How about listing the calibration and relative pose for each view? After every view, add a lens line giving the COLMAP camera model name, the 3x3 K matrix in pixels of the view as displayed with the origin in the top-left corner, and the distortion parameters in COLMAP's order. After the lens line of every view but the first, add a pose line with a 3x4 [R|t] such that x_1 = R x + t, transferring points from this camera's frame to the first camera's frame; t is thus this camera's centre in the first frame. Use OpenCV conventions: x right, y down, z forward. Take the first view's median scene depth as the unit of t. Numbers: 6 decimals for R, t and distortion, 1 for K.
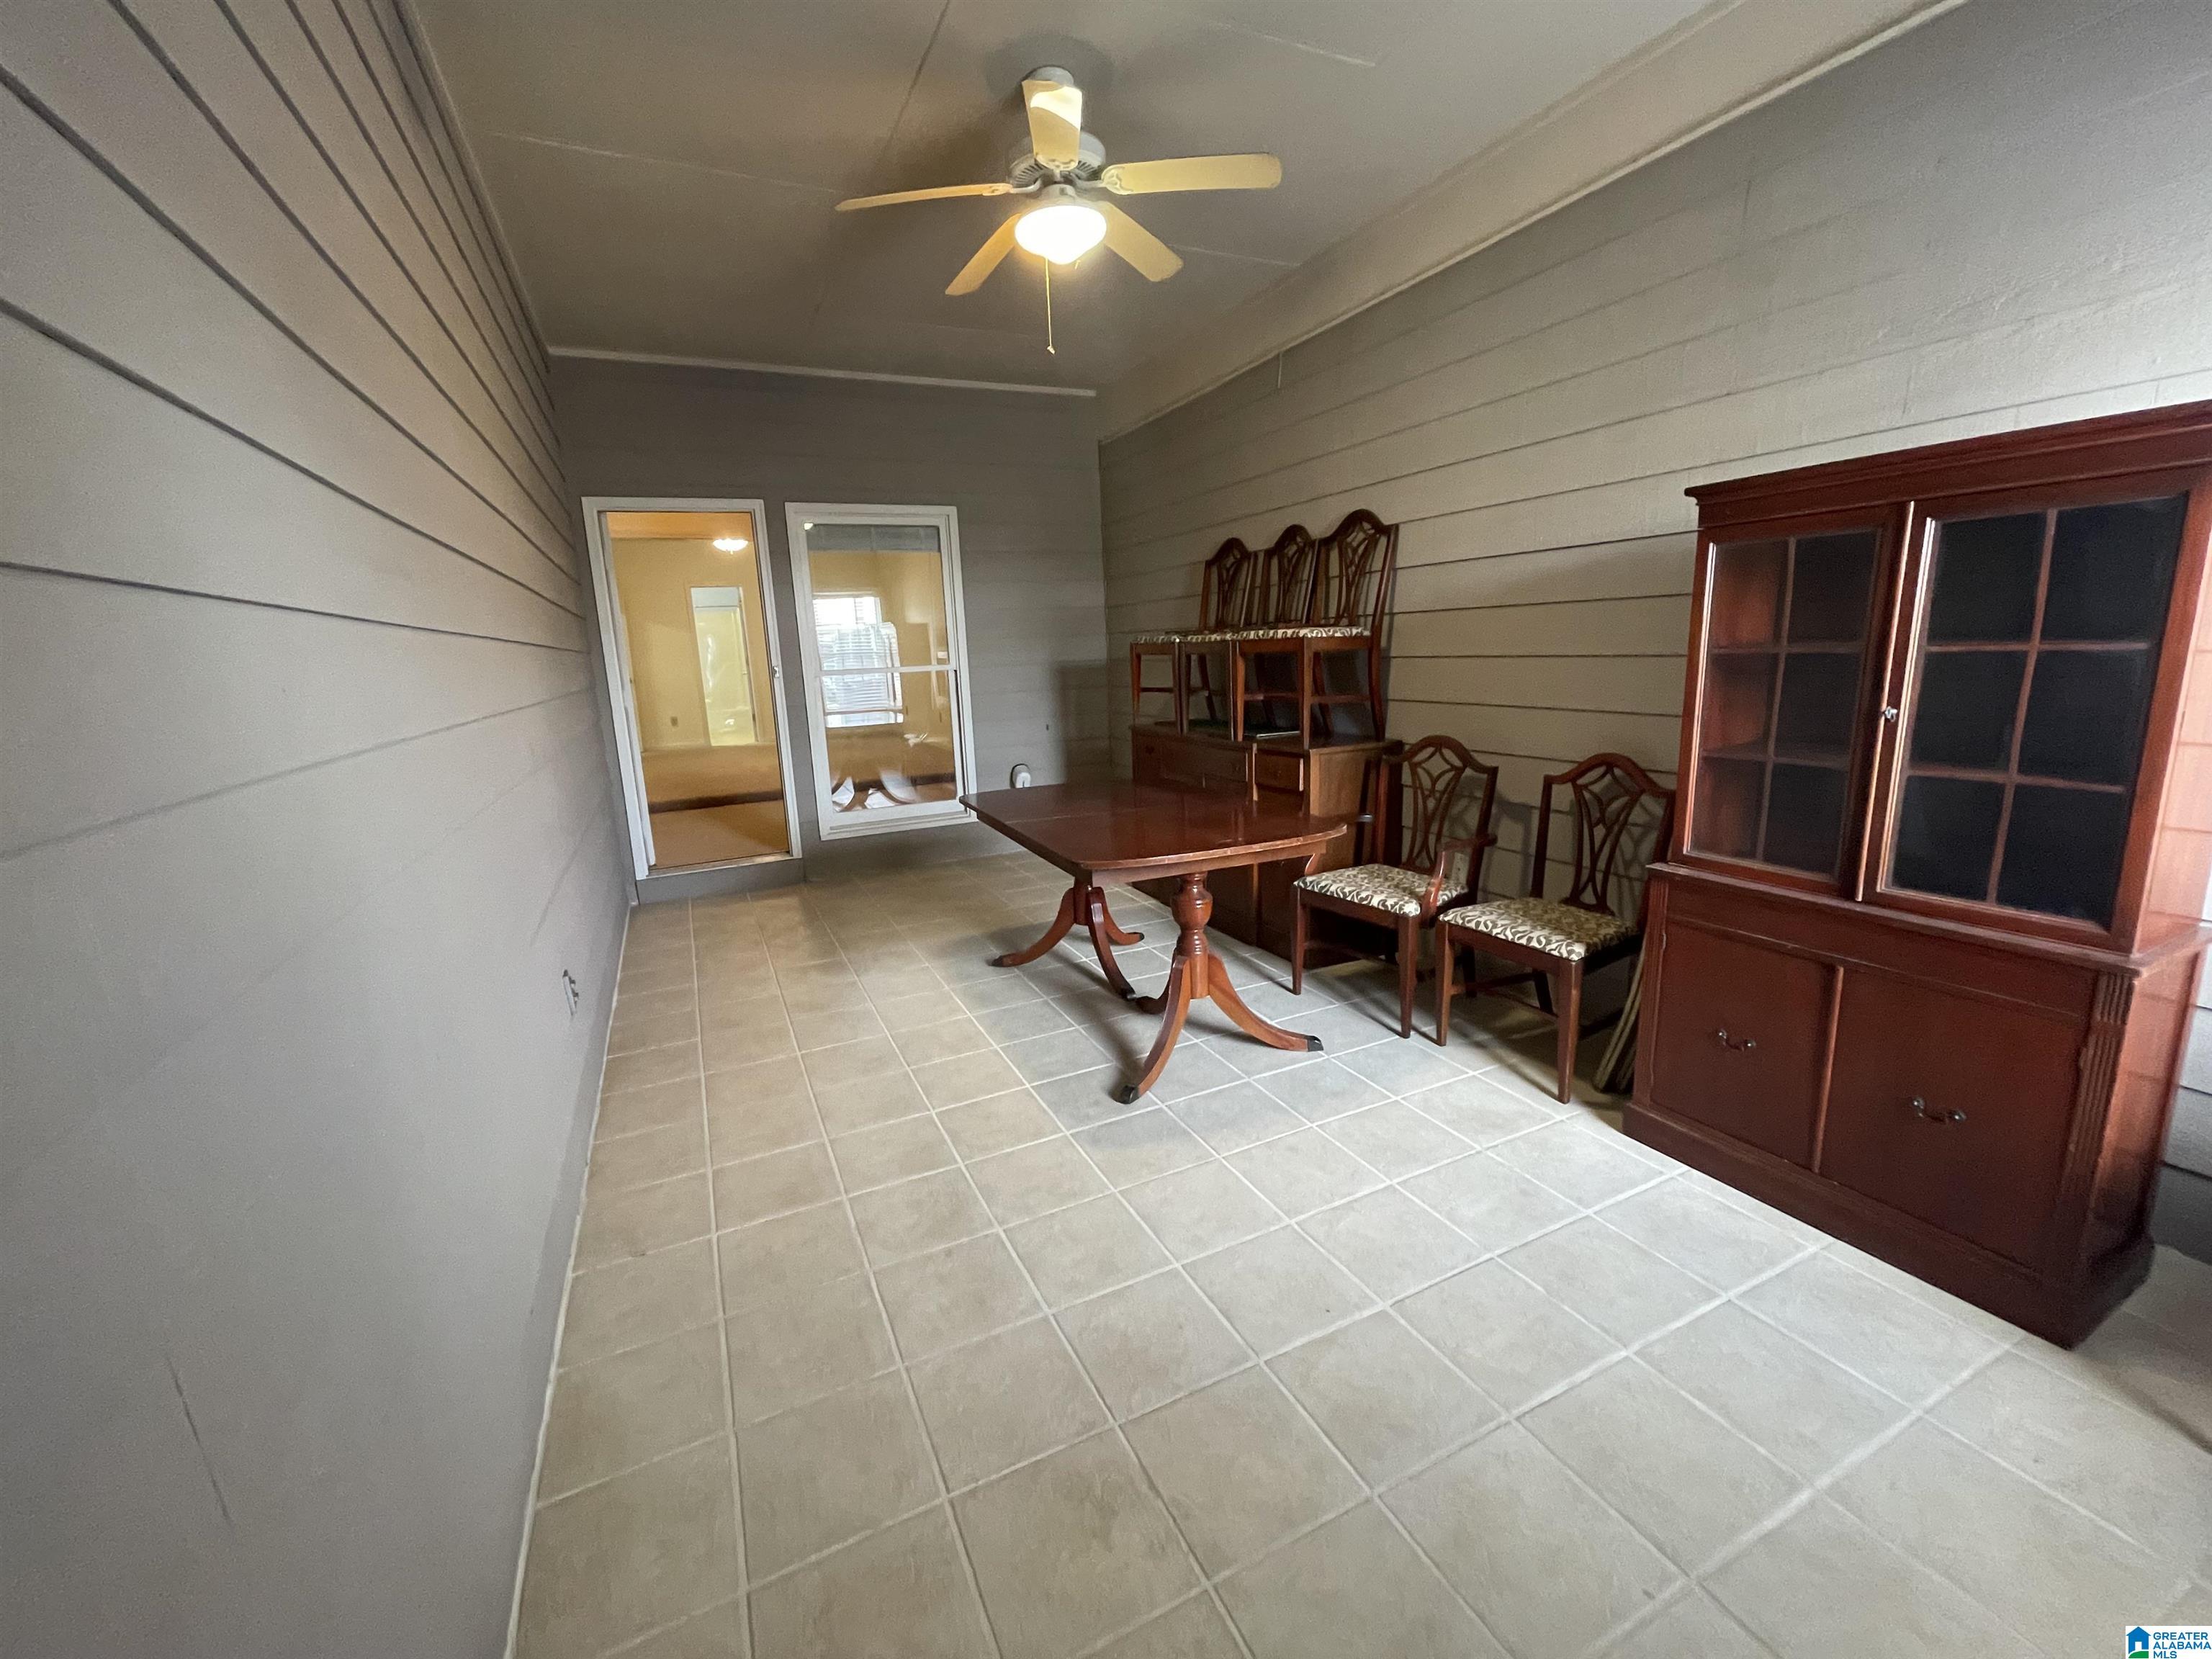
lens RADIAL K [[899.1, 0, 1099.9], [0, 899.1, 824.9], [0, 0, 1]] dist [-0.003873, 0.001599]
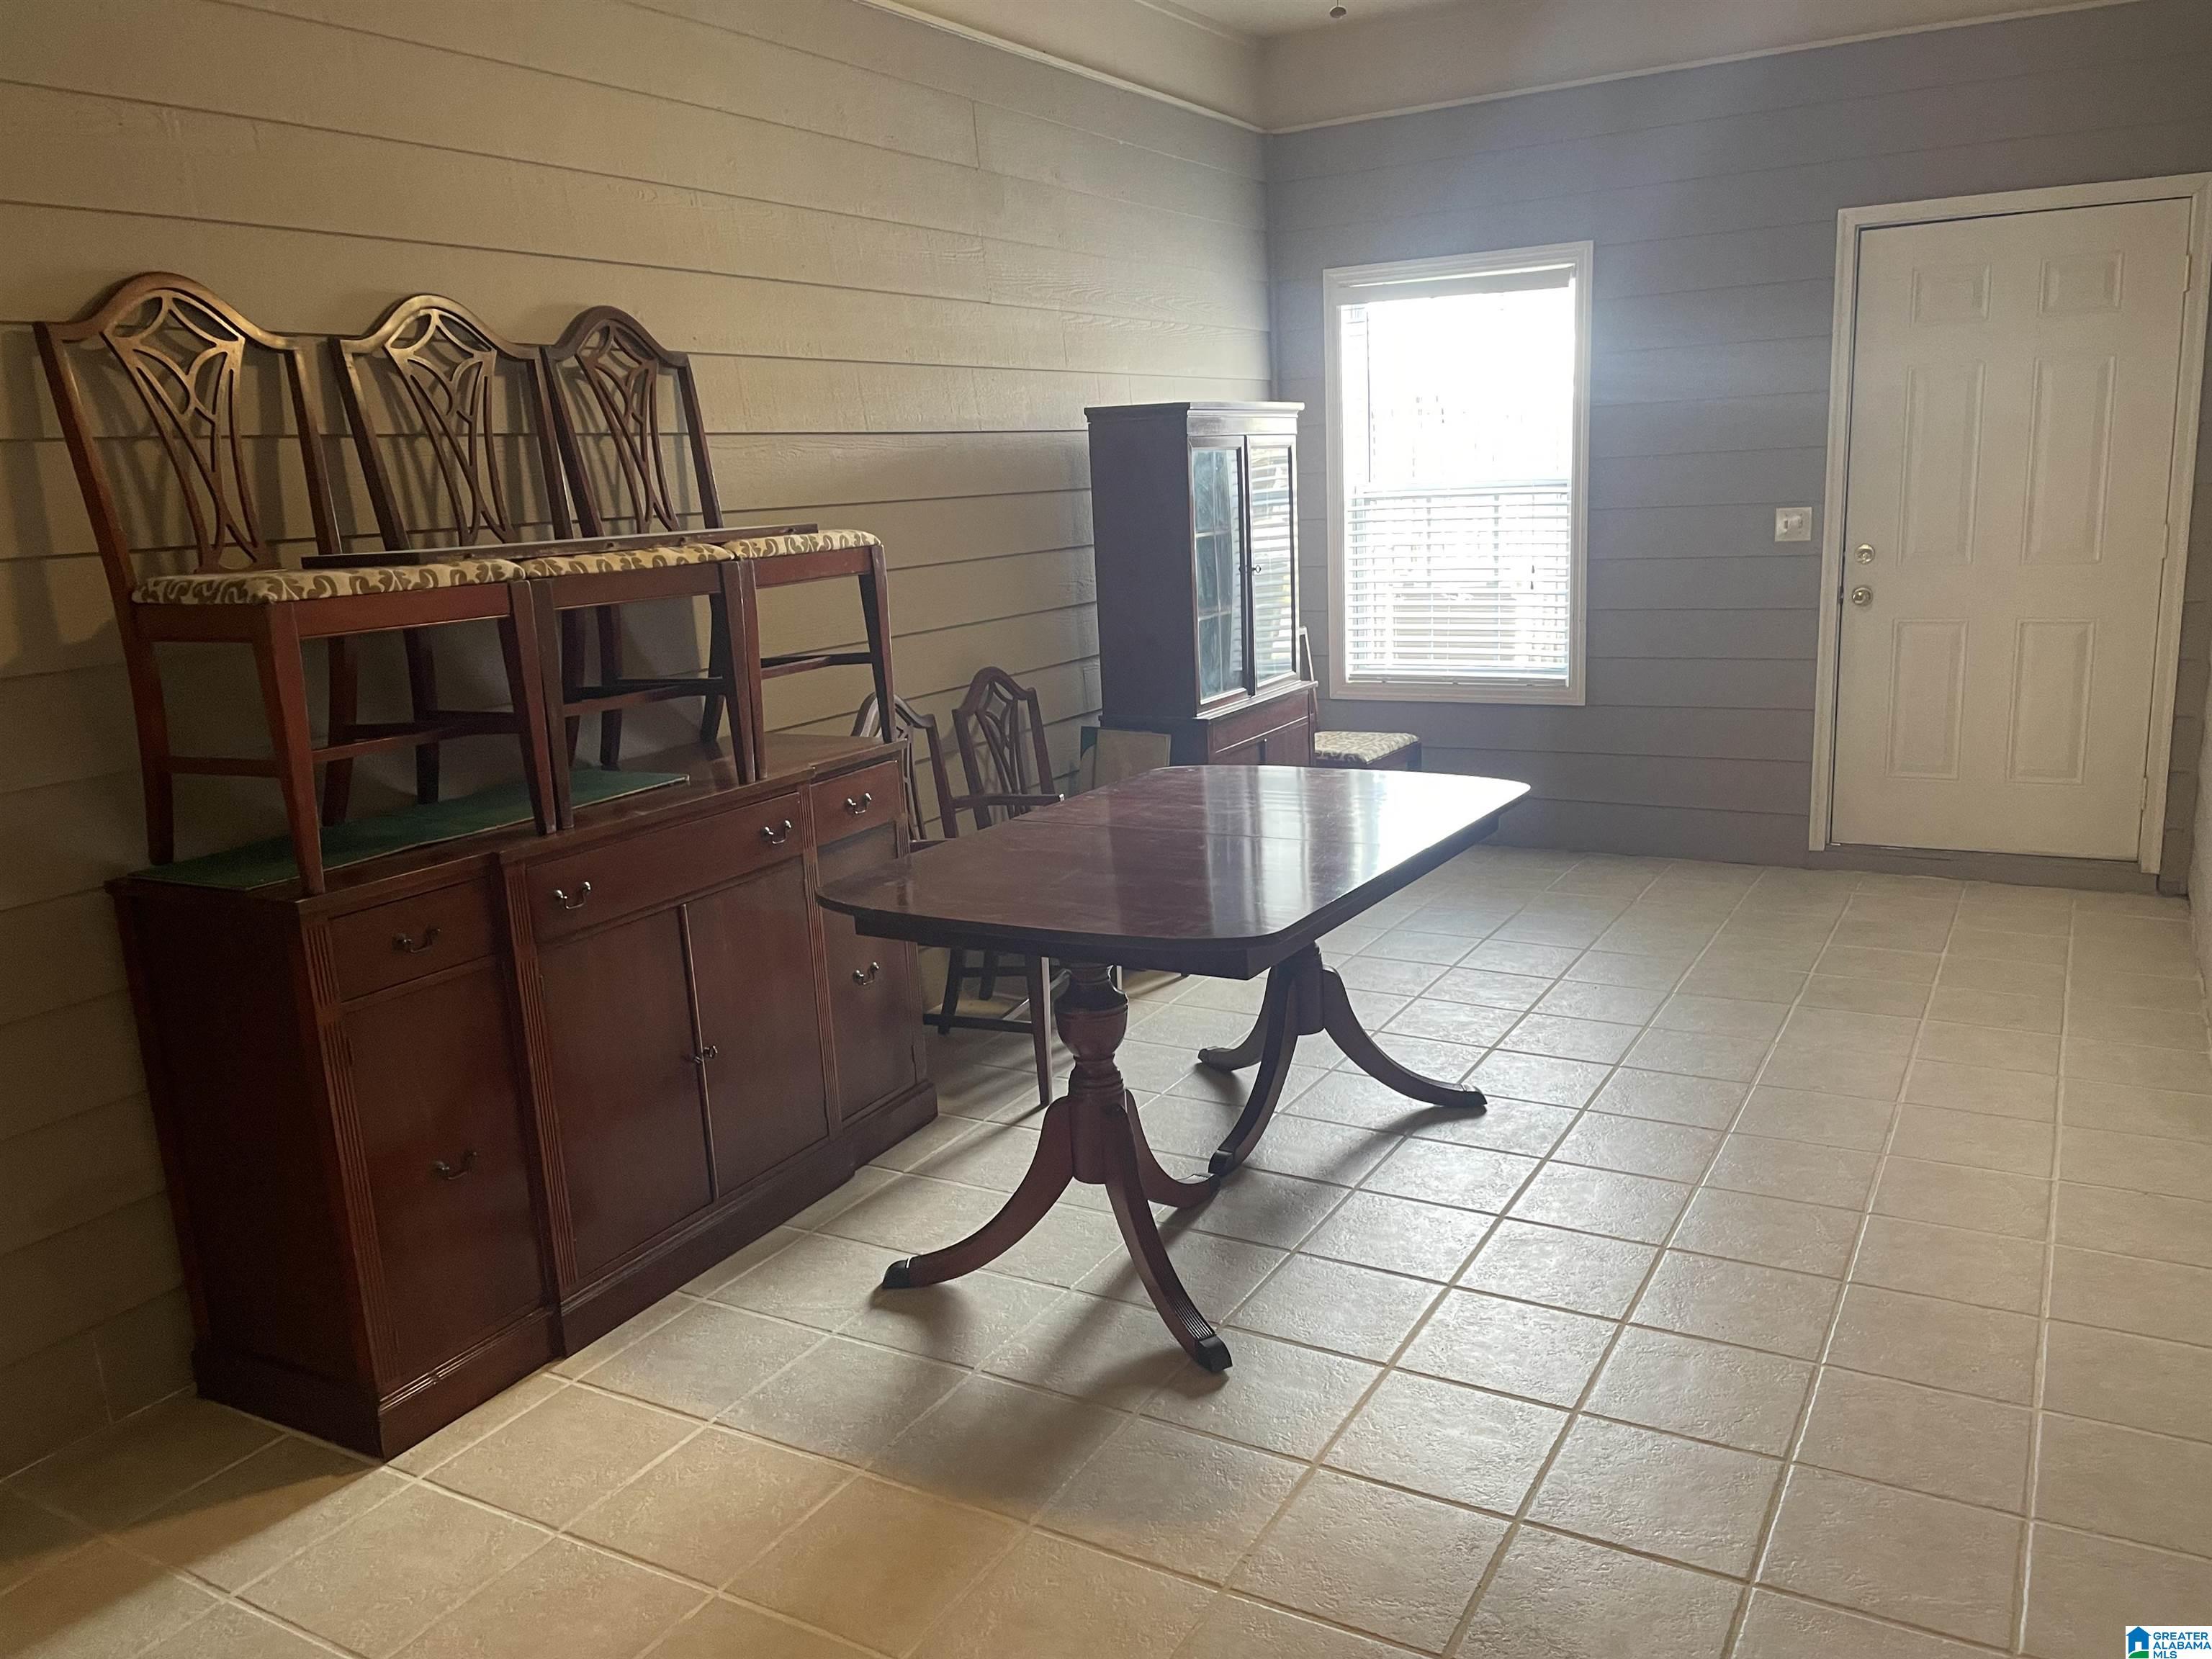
lens RADIAL K [[1675.2, 0, 1109.1], [0, 1675.2, 834.0], [0, 0, 1]] dist [0.000280, 0.000373]
pose [[-0.562078, -0.093845, 0.821743, -0.670666], [0.251633, 0.927040, 0.277989, -0.271351], [-0.787876, 0.363029, -0.497454, 1.367340]]
